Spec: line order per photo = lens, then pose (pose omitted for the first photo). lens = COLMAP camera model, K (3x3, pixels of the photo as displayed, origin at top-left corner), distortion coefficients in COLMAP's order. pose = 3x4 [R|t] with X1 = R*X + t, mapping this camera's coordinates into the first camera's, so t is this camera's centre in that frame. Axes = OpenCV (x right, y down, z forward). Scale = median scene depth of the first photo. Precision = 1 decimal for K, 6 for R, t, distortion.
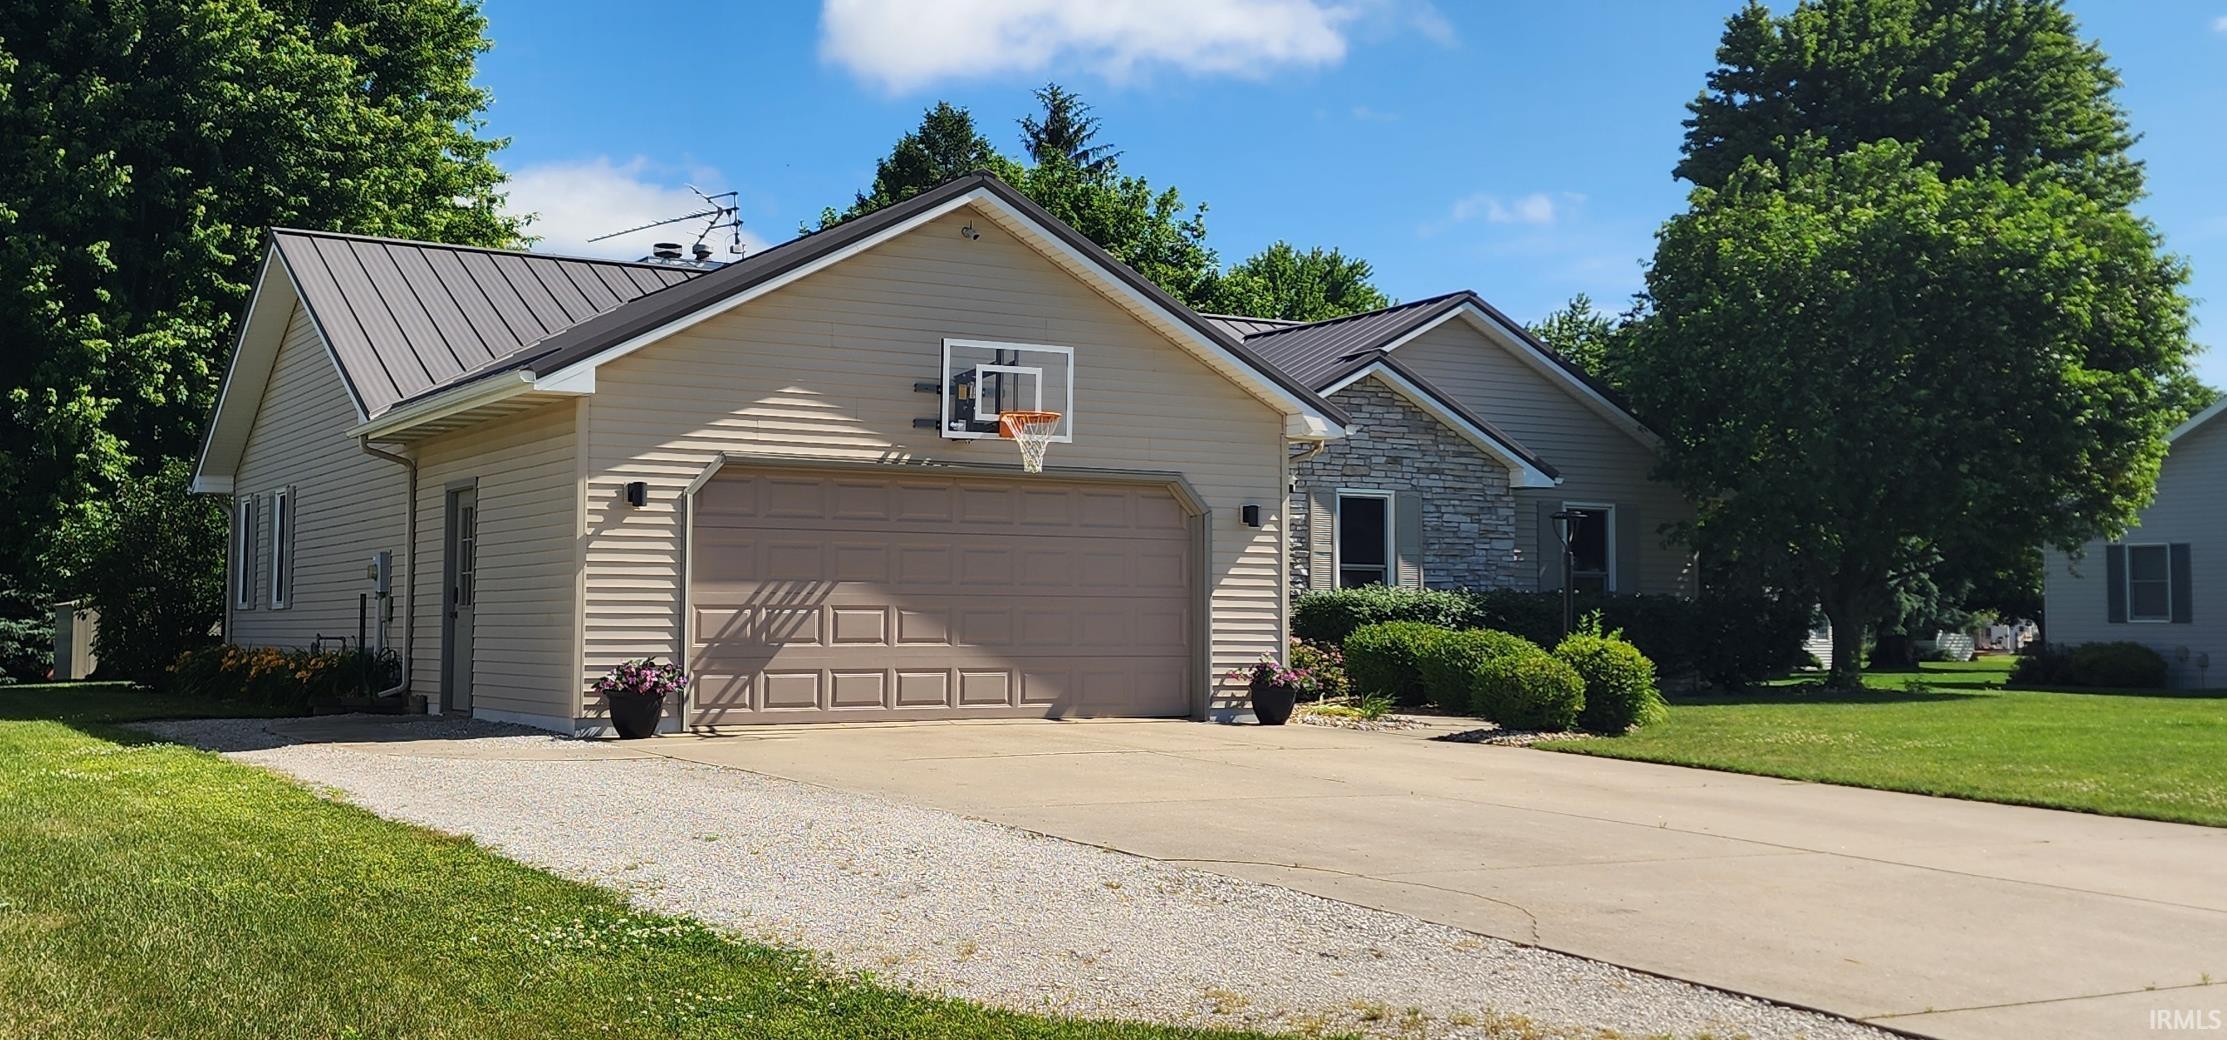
lens RADIAL K [[2250.9, 0, 1112.9], [0, 2250.9, 505.3], [0, 0, 1]] dist [-0.022359, 0.000000]
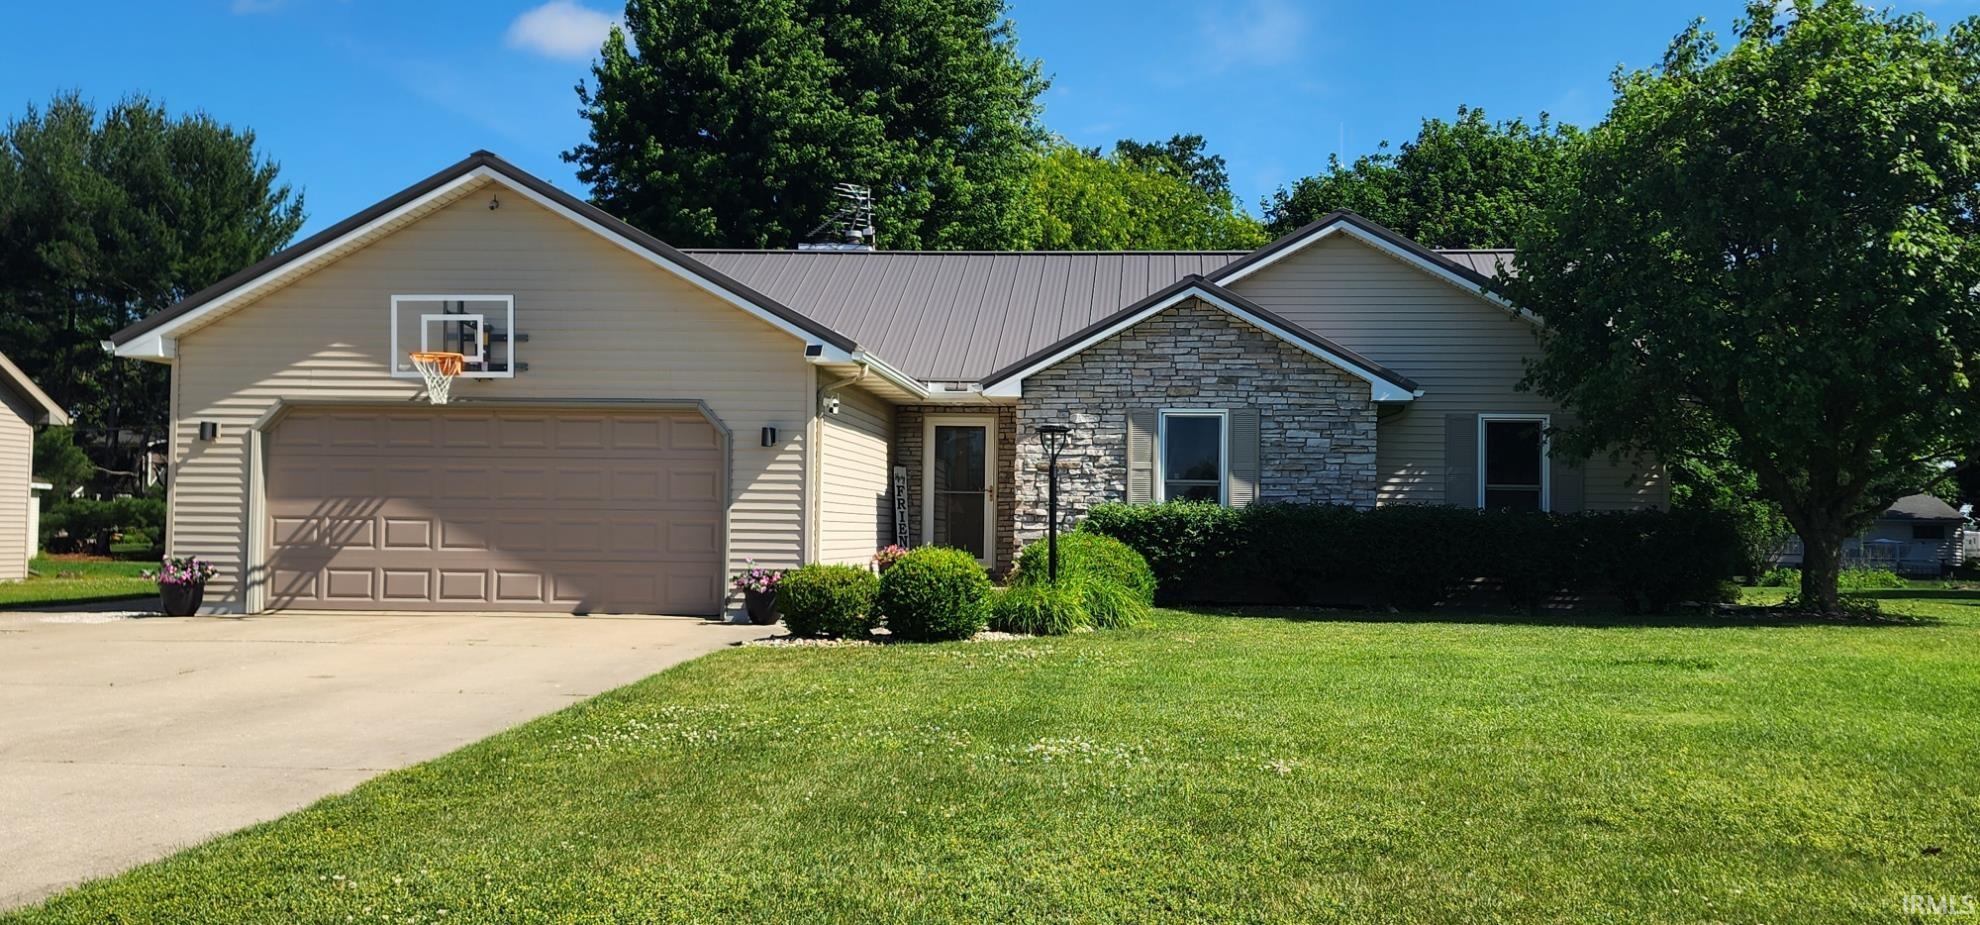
lens RADIAL K [[1691.1, 0, 992.4], [0, 1691.1, 481.3], [0, 0, 1]] dist [0.014508, -0.001747]
pose [[0.831472, -0.008216, -0.555506, 0.621625], [0.021211, 0.999631, 0.016963, 0.014943], [0.555161, -0.025887, 0.831340, 0.377354]]
